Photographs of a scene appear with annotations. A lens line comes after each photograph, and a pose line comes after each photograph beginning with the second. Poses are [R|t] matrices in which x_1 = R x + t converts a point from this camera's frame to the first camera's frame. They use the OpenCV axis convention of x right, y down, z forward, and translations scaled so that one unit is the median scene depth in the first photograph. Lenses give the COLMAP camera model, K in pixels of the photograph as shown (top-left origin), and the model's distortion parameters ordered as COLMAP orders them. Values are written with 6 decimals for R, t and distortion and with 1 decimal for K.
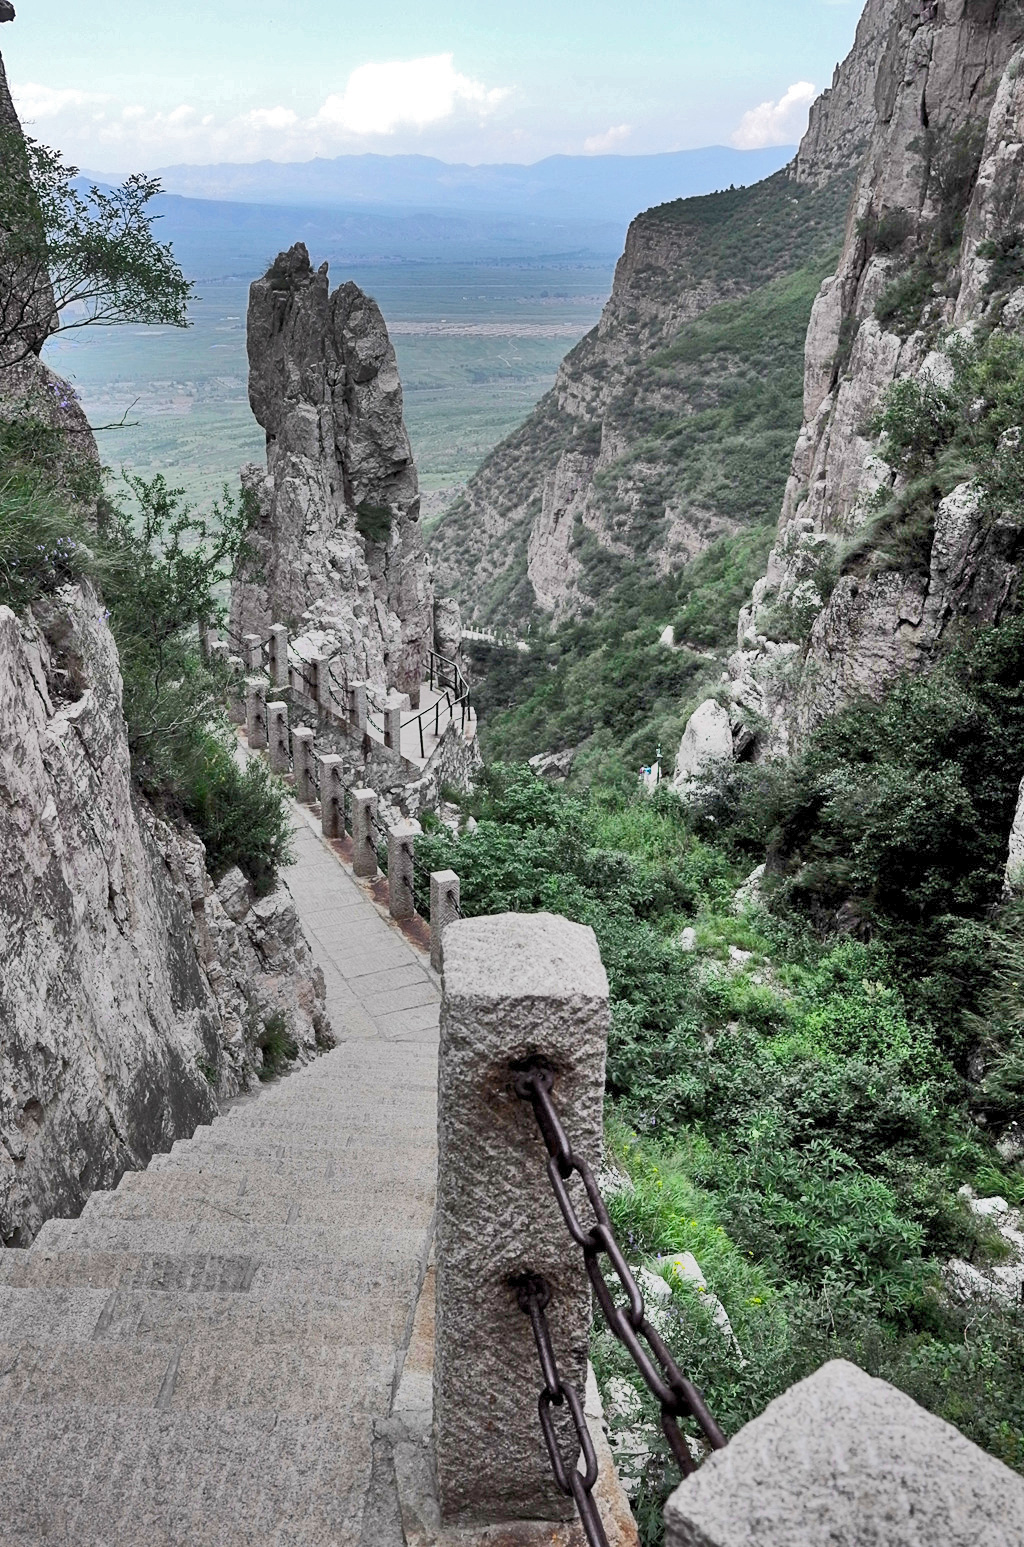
lens RADIAL K [[1255.1, 0, 517.6], [0, 1255.1, 771.4], [0, 0, 1]] dist [-0.004456, -0.006117]
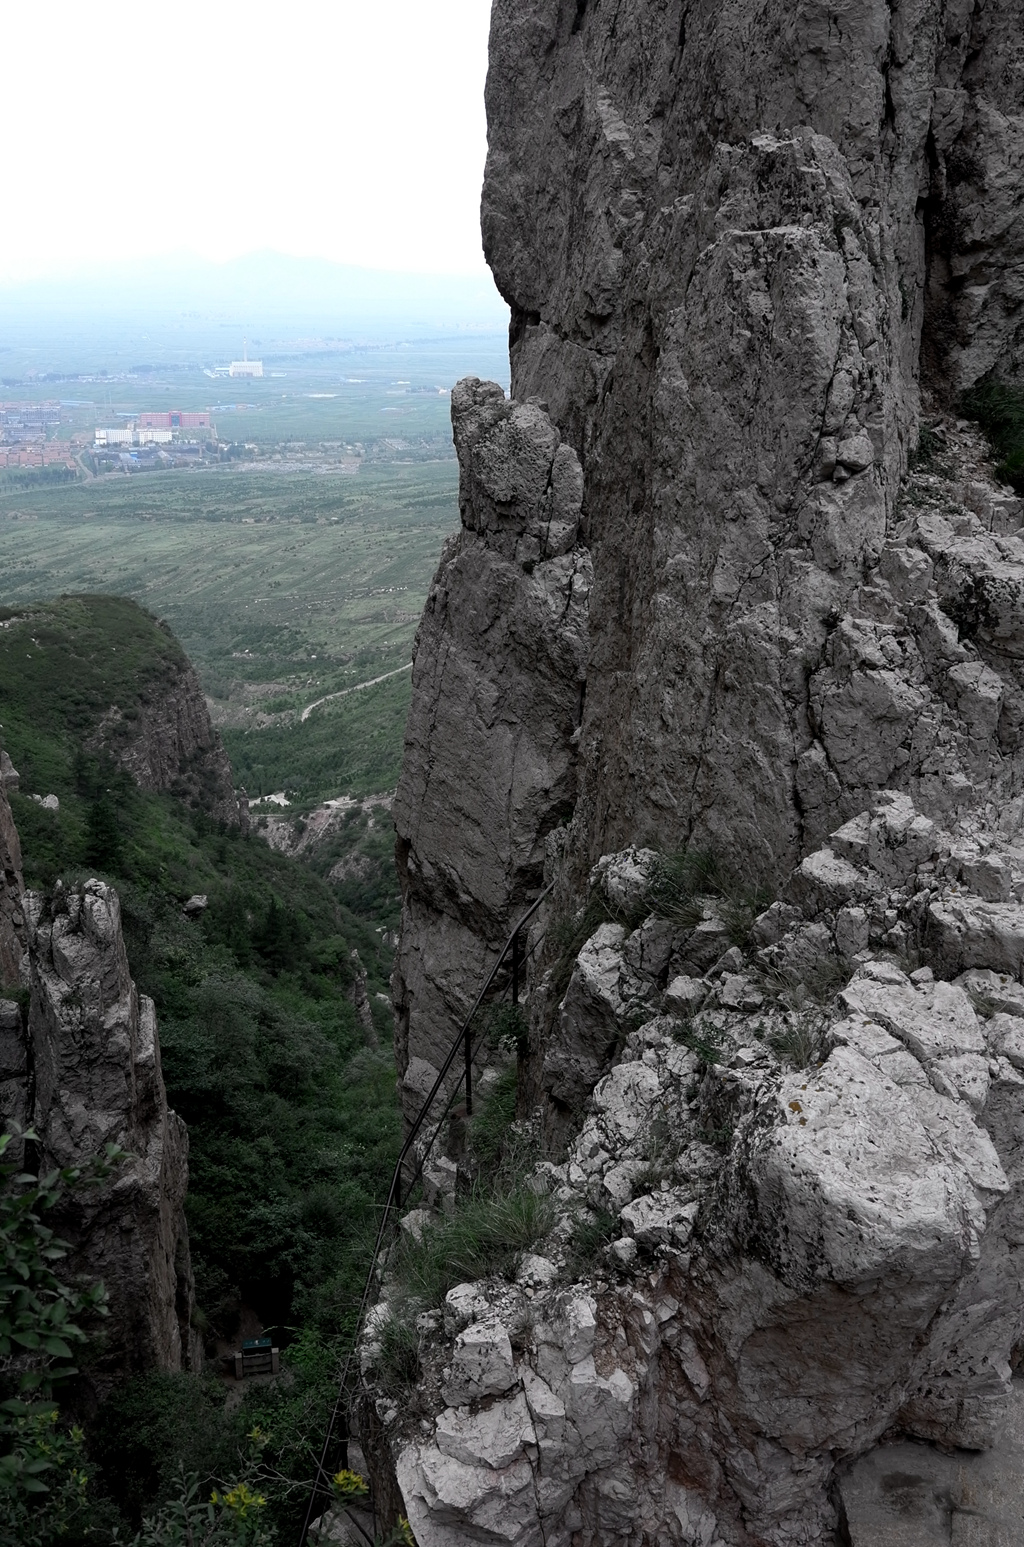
lens RADIAL K [[1255.1, 0, 517.6], [0, 1255.1, 771.4], [0, 0, 1]] dist [-0.004456, -0.006117]
pose [[0.992387, 0.044263, -0.114927, -0.209189], [-0.049899, 0.997665, -0.046635, -0.137596], [0.112594, 0.052014, 0.992279, 0.851745]]
